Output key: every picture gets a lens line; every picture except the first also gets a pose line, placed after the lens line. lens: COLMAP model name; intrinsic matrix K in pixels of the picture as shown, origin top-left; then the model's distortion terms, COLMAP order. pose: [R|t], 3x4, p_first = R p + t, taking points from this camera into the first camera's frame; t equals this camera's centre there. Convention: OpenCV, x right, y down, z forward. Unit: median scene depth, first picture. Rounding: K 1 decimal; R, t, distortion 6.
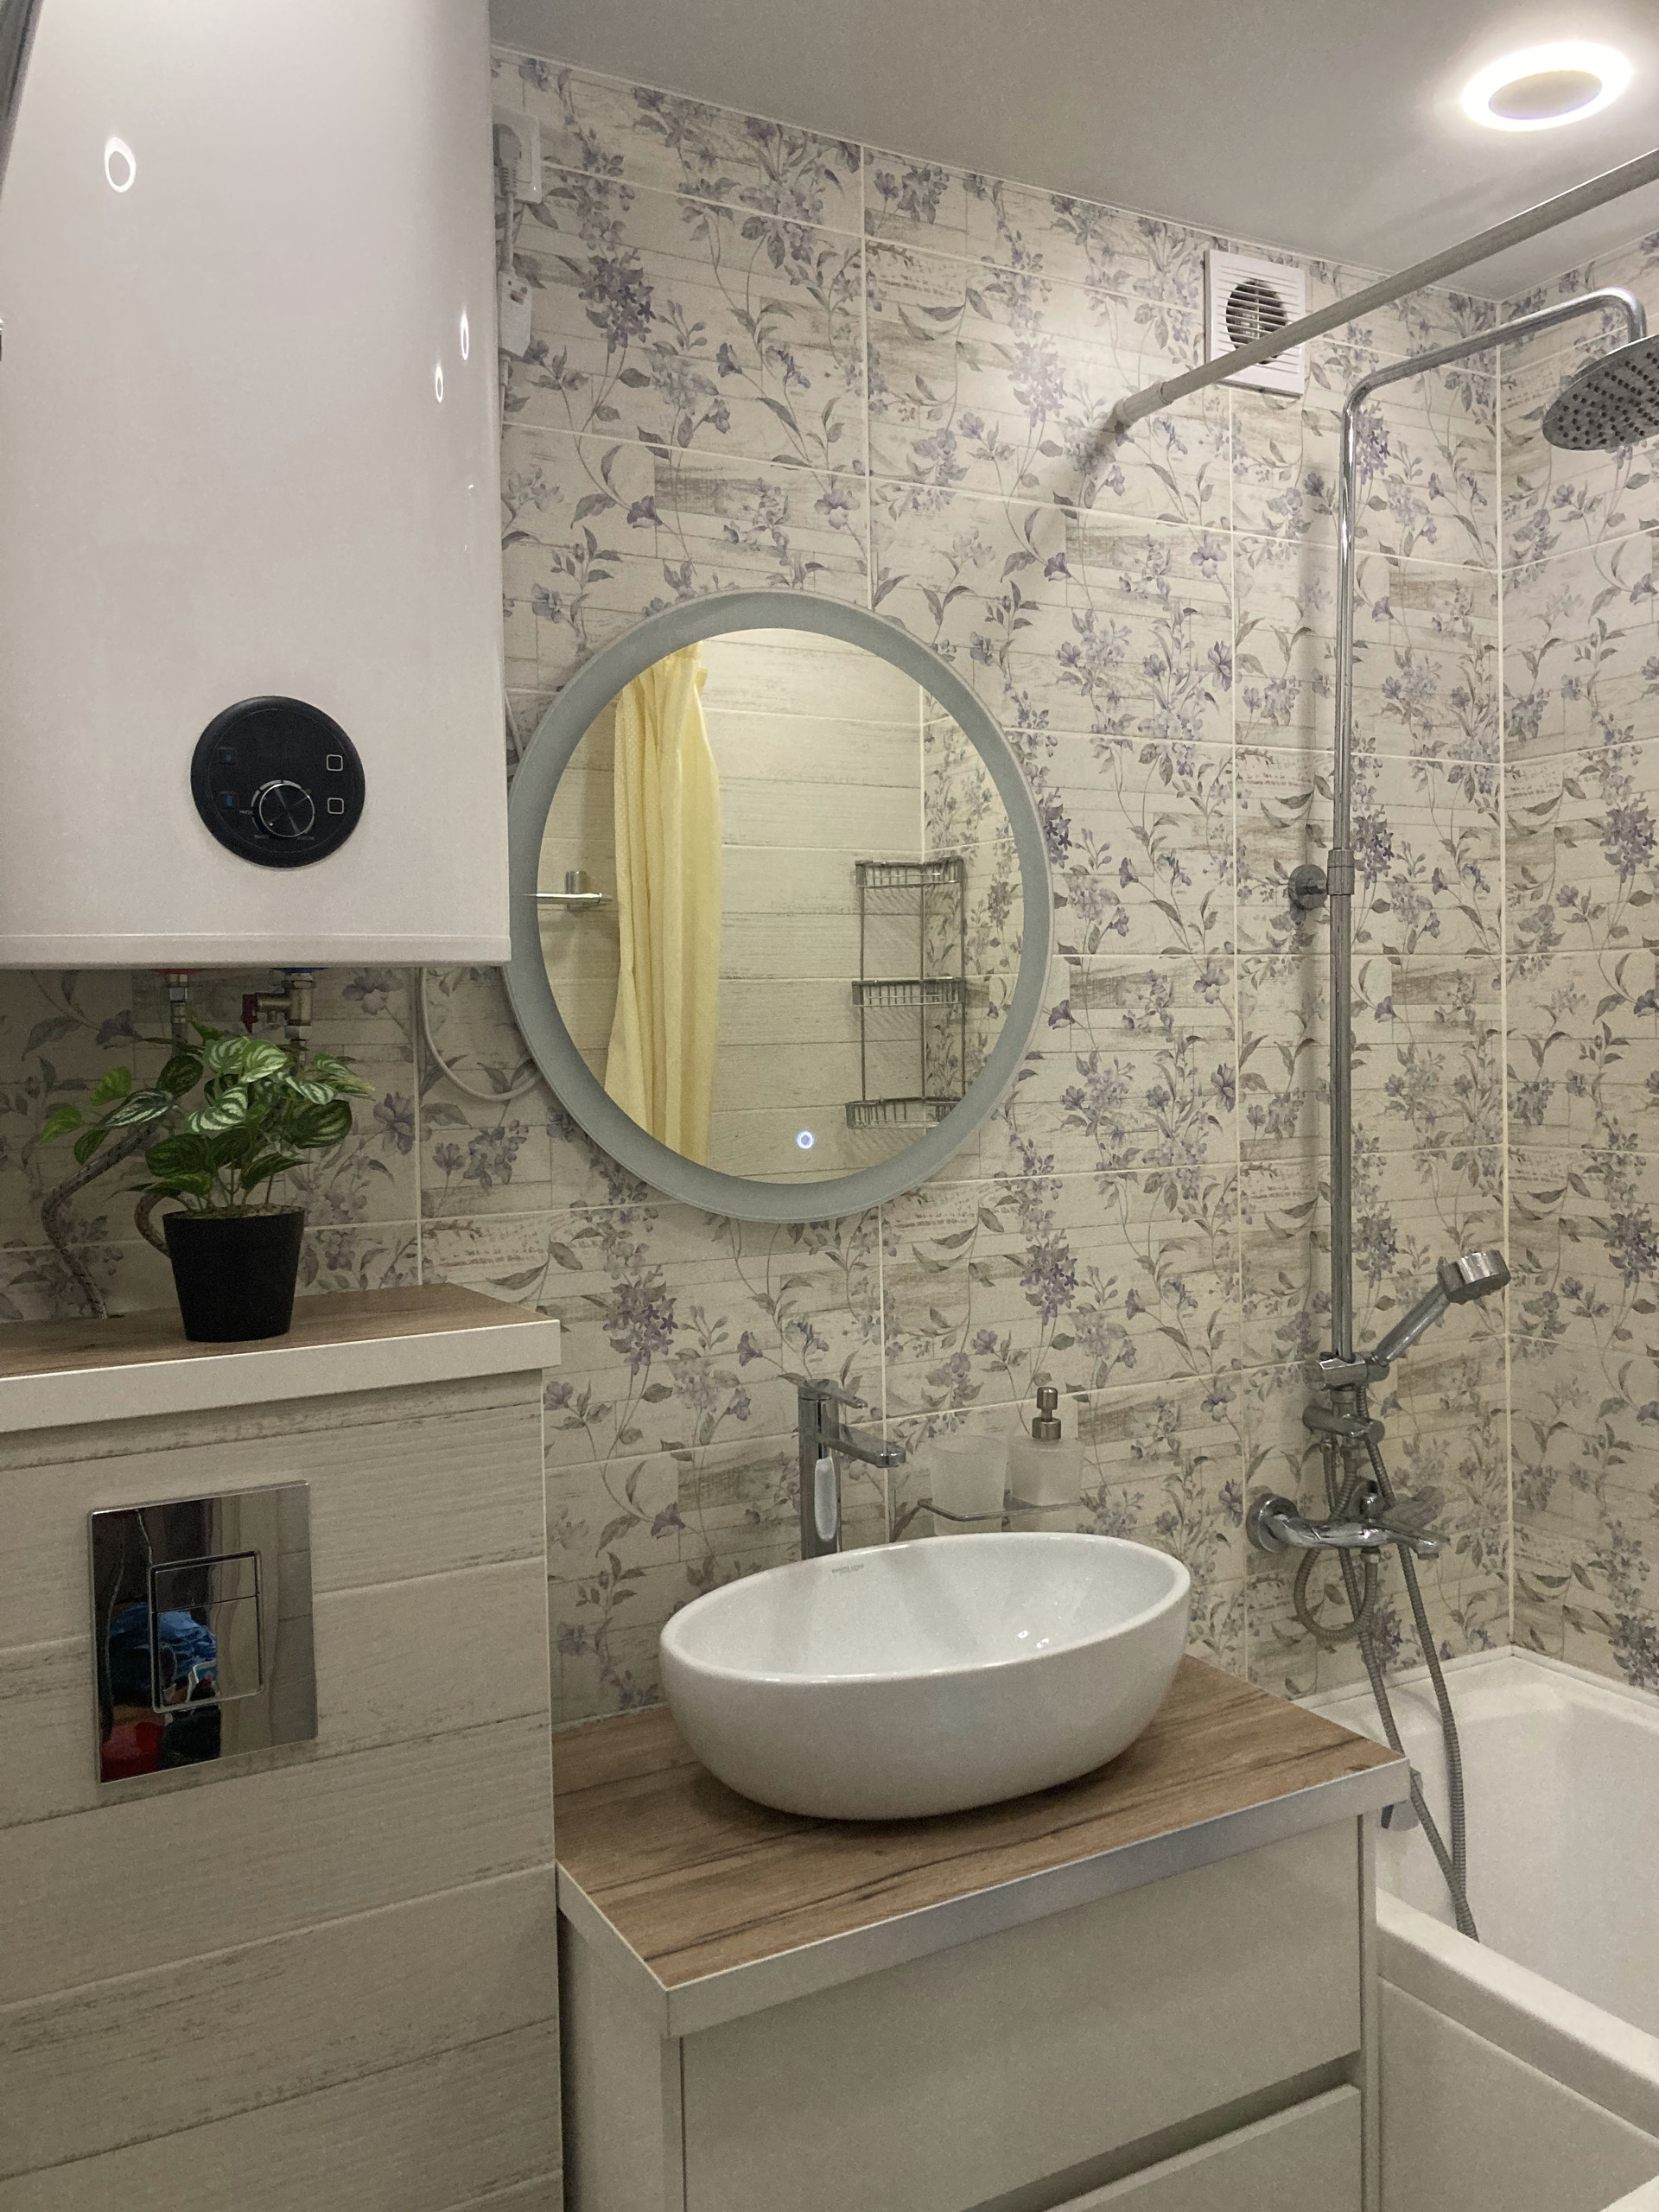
lens RADIAL K [[1802.5, 0, 839.1], [0, 1802.5, 1079.1], [0, 0, 1]] dist [0.136768, -0.414306]
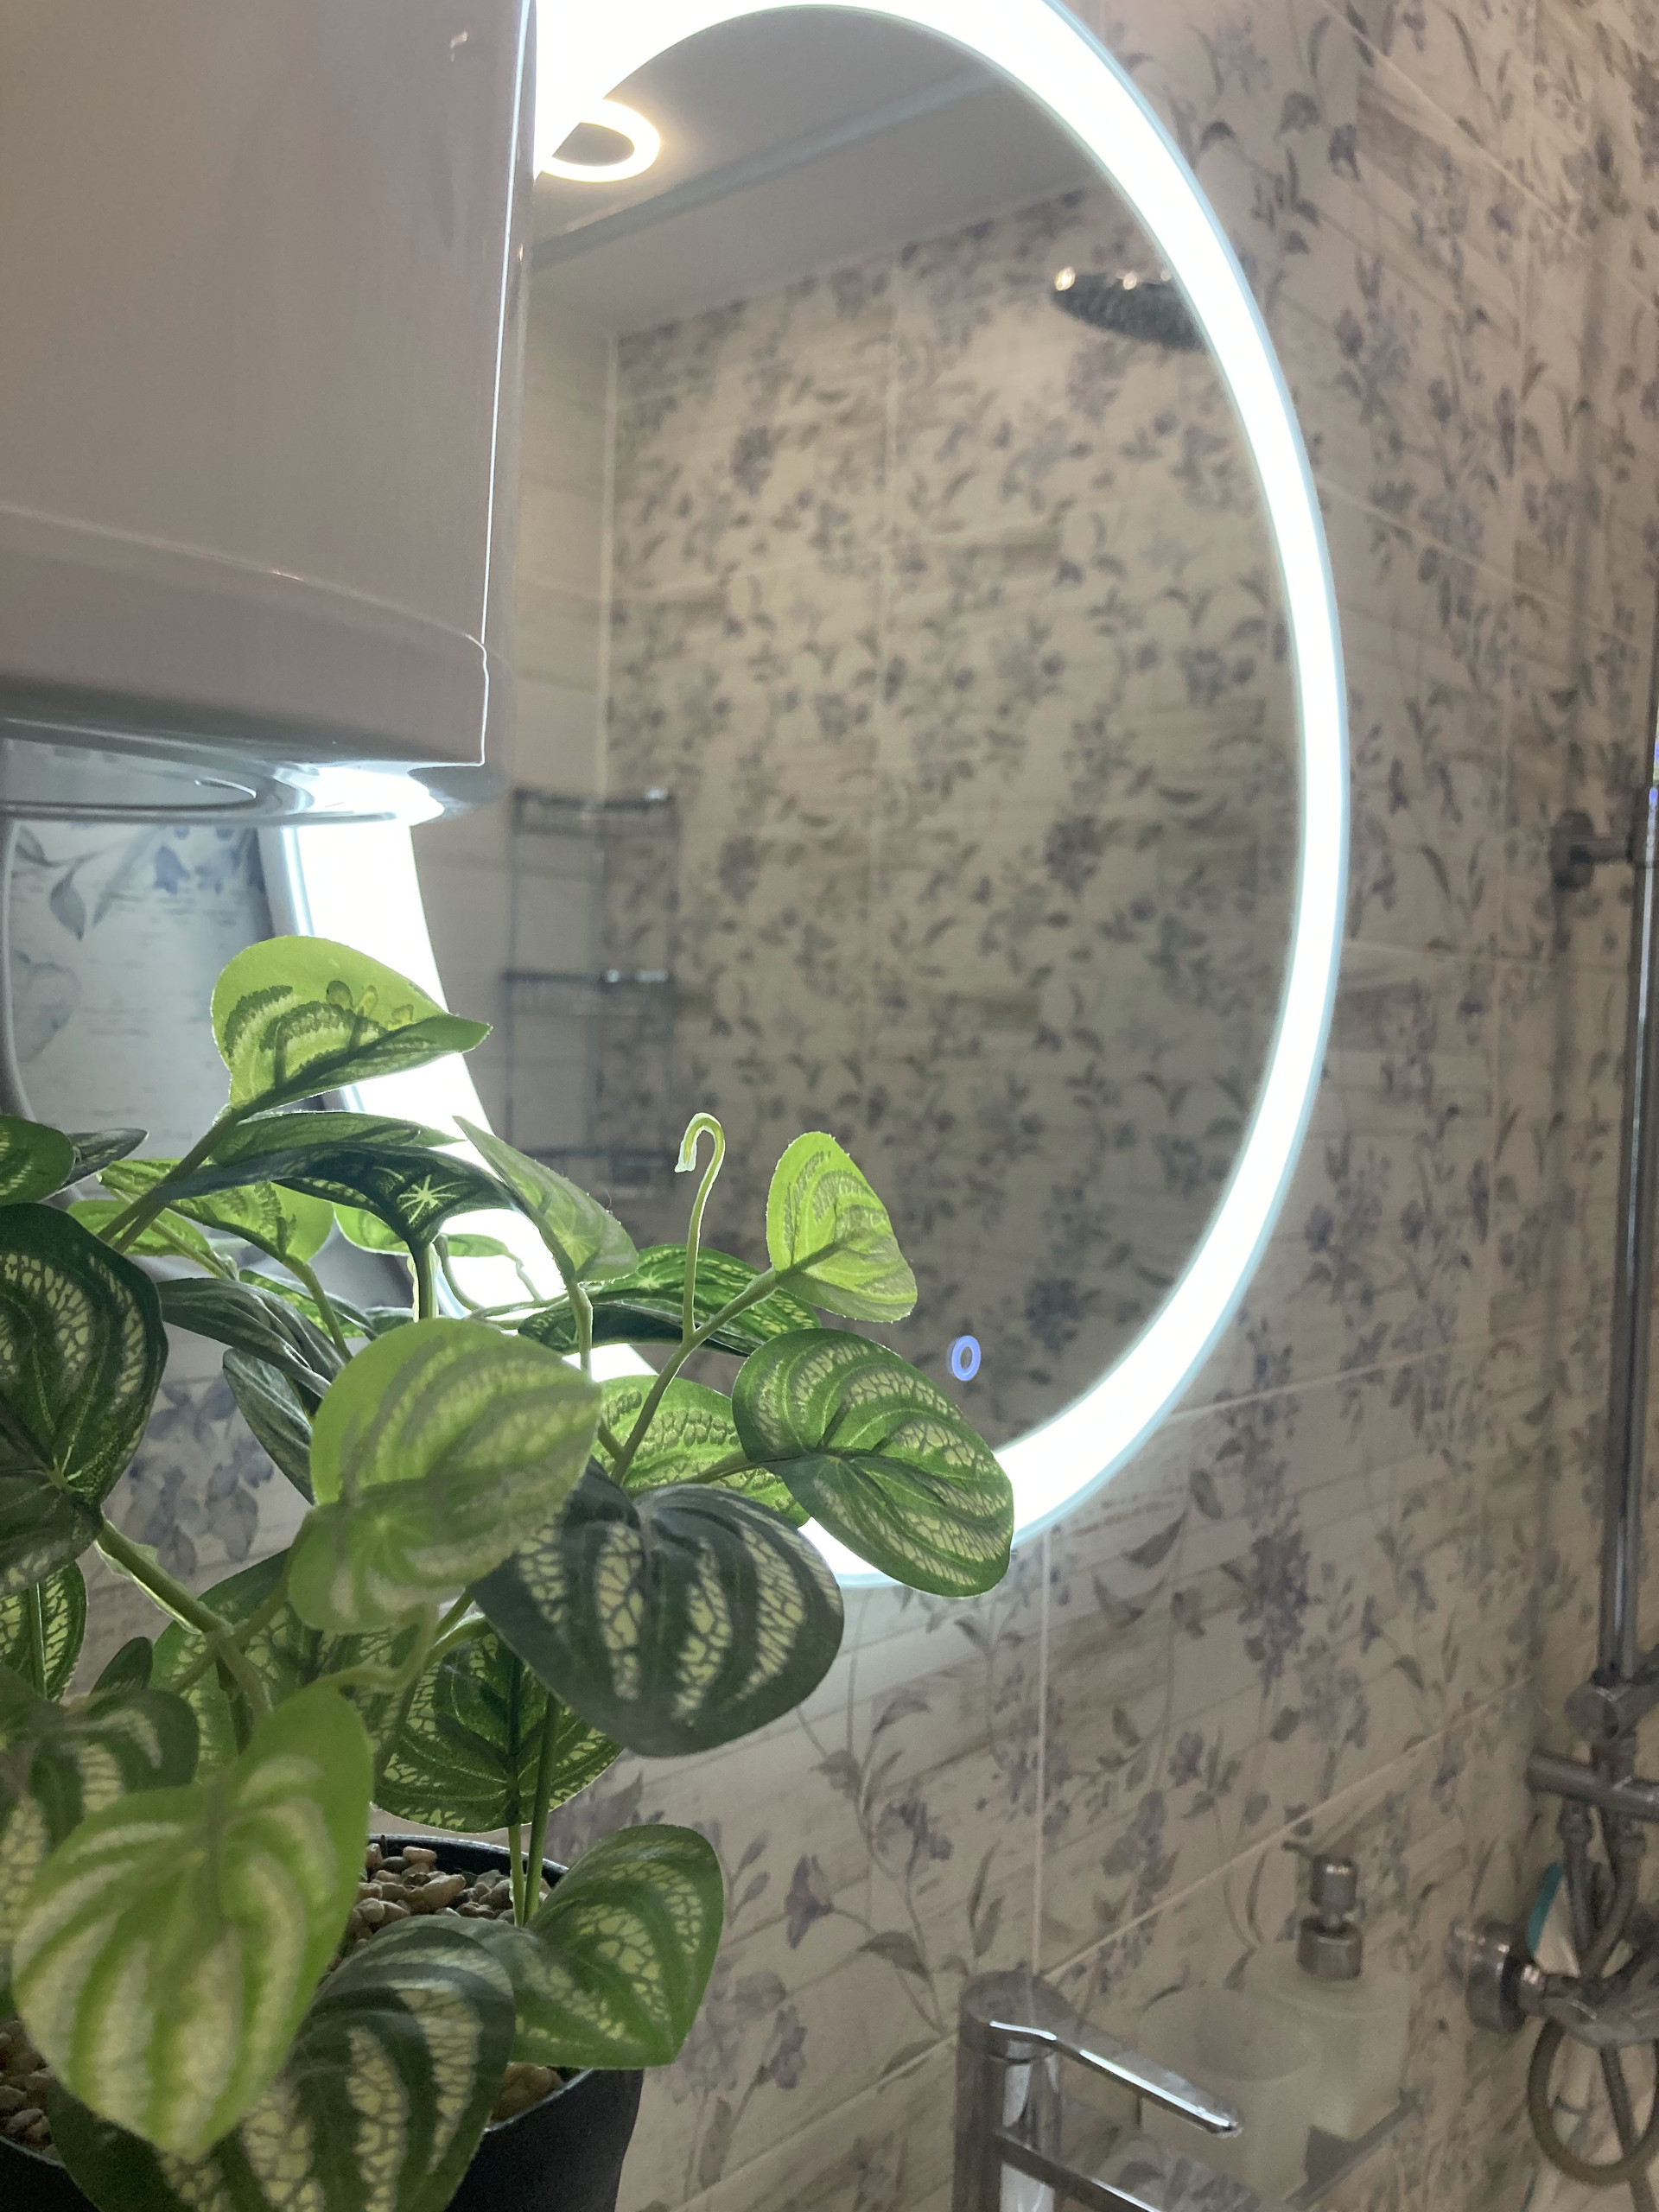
lens RADIAL K [[1833.4, 0, 809.3], [0, 1833.4, 1078.2], [0, 0, 1]] dist [0.011109, -0.011341]
pose [[0.947743, 0.036036, 0.316993, -0.155527], [-0.034308, 0.999350, -0.011033, -0.019268], [-0.317184, -0.000419, 0.948364, 0.539646]]
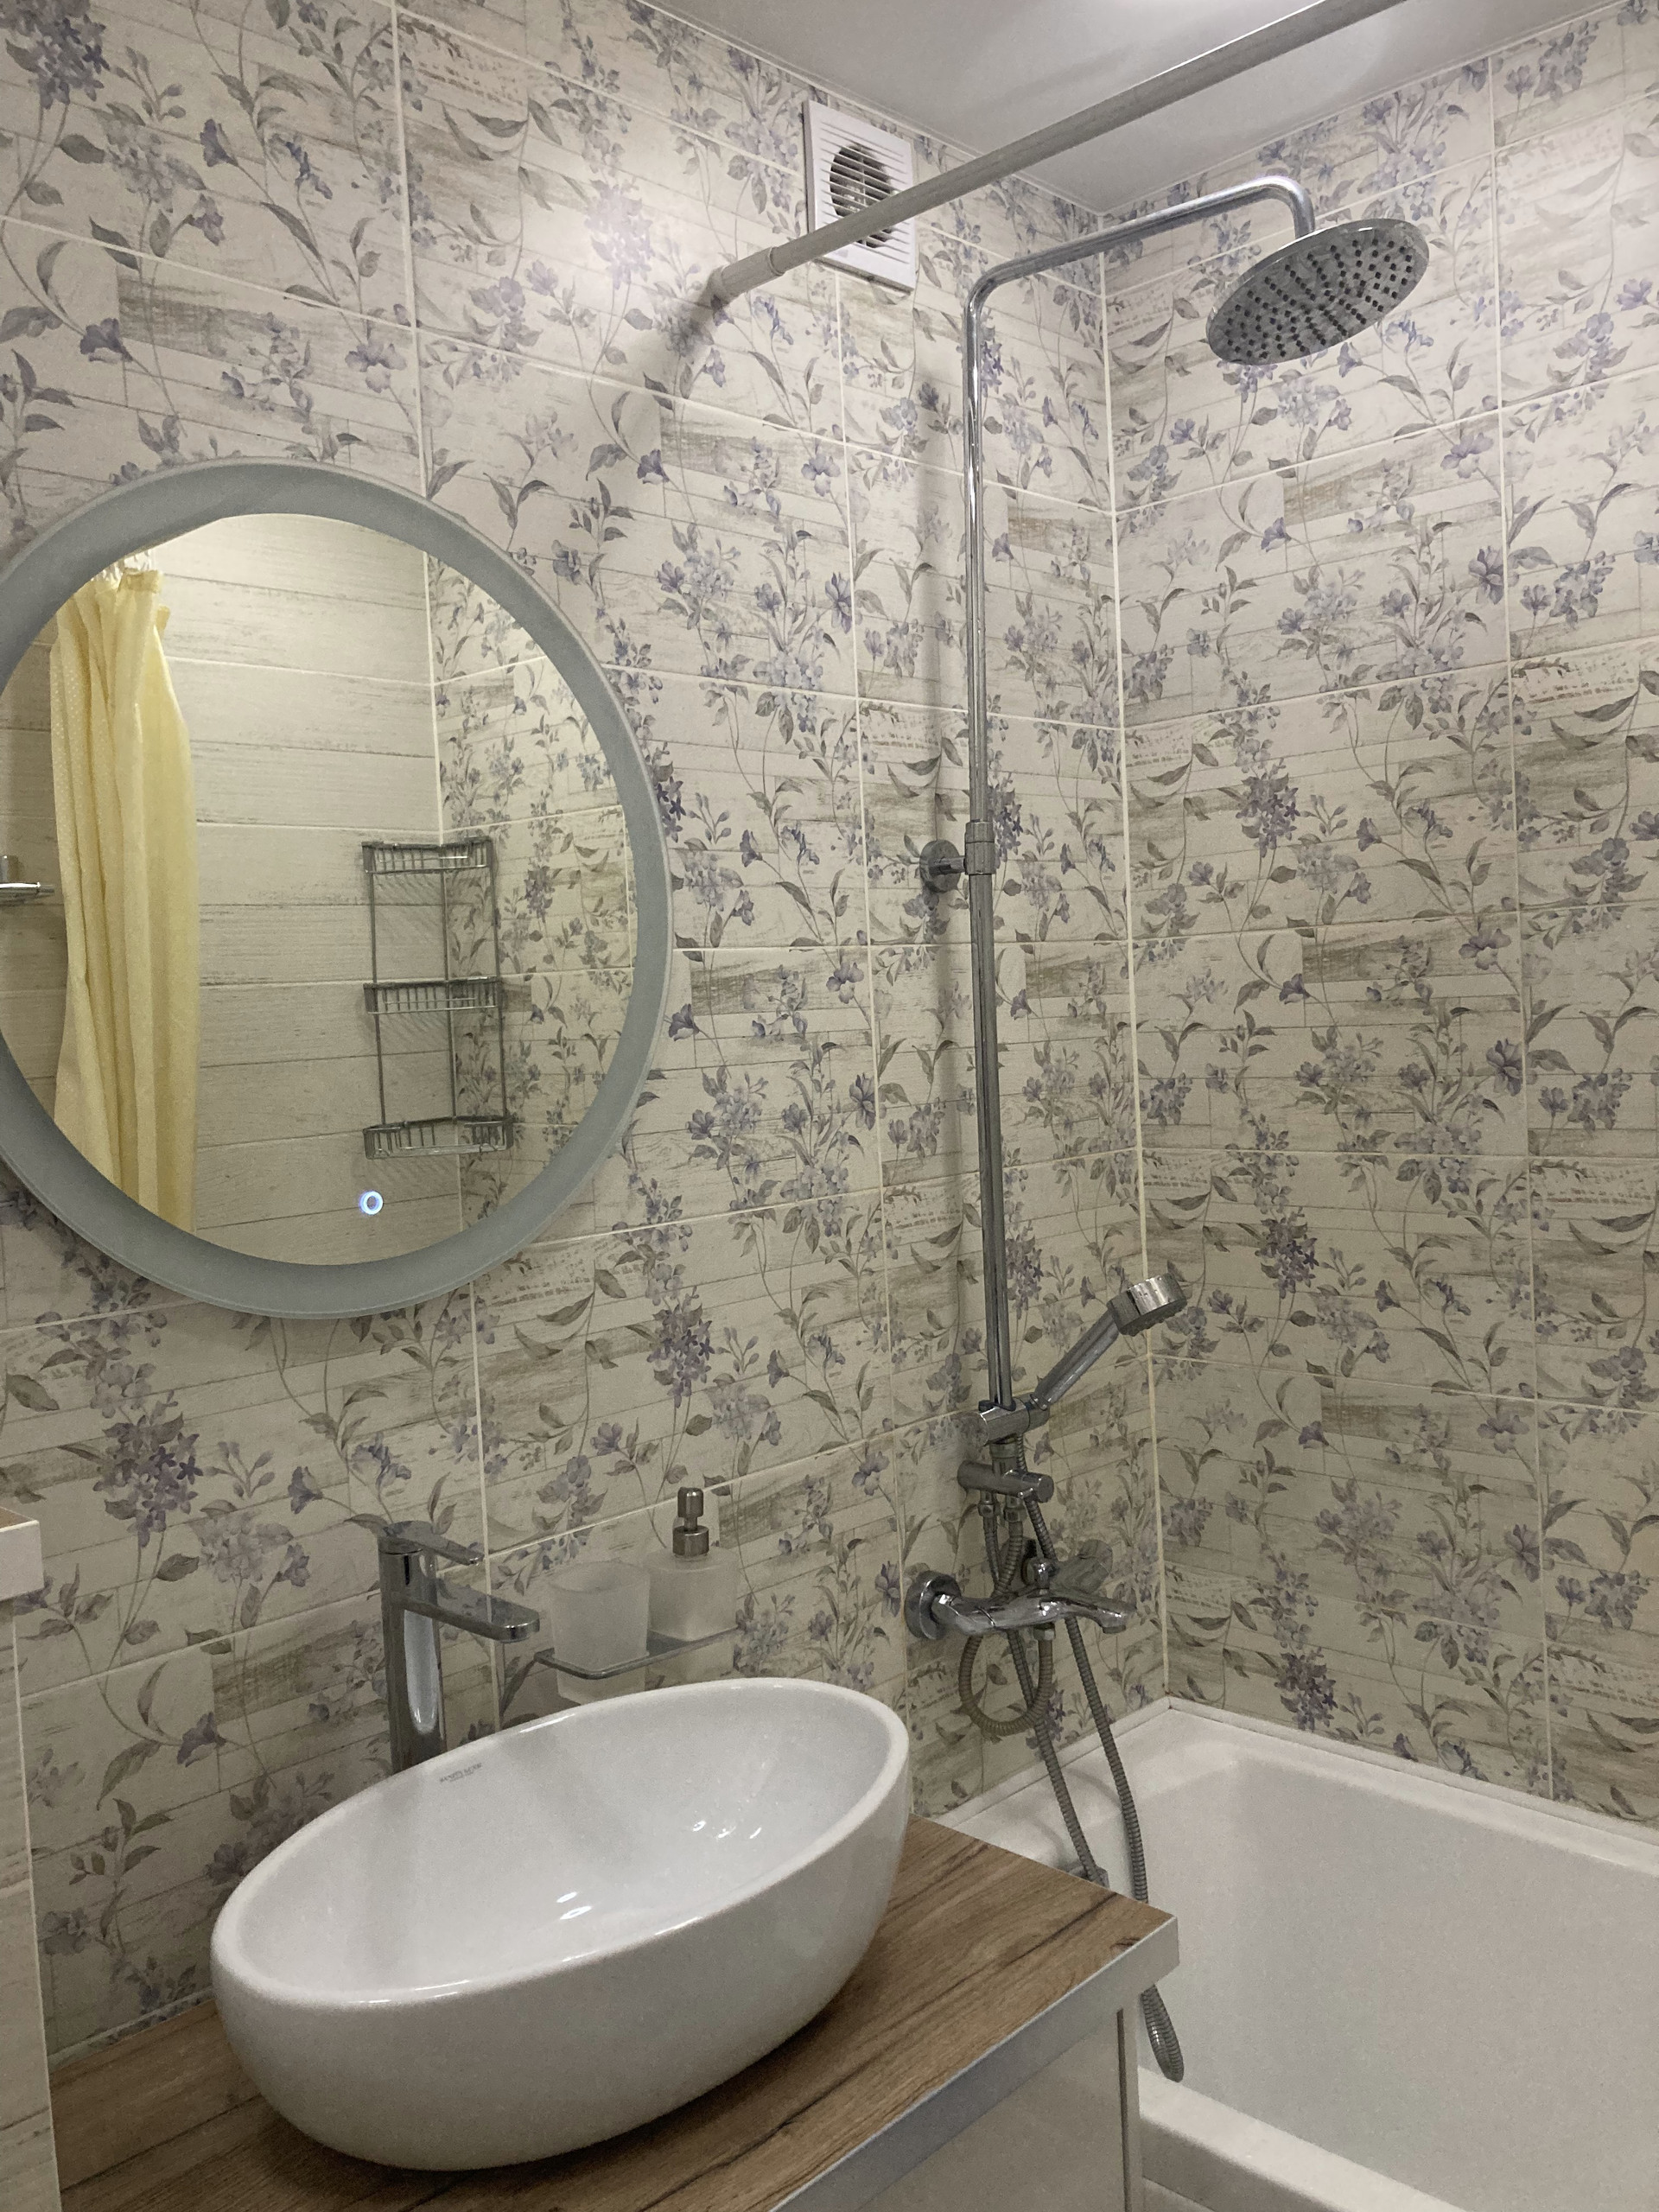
lens RADIAL K [[1802.5, 0, 839.1], [0, 1802.5, 1079.1], [0, 0, 1]] dist [0.136768, -0.414306]
pose [[0.957539, -0.041227, 0.285343, -0.039493], [0.040126, 0.999147, 0.009704, -0.014579], [-0.285499, 0.002158, 0.958376, 0.192549]]
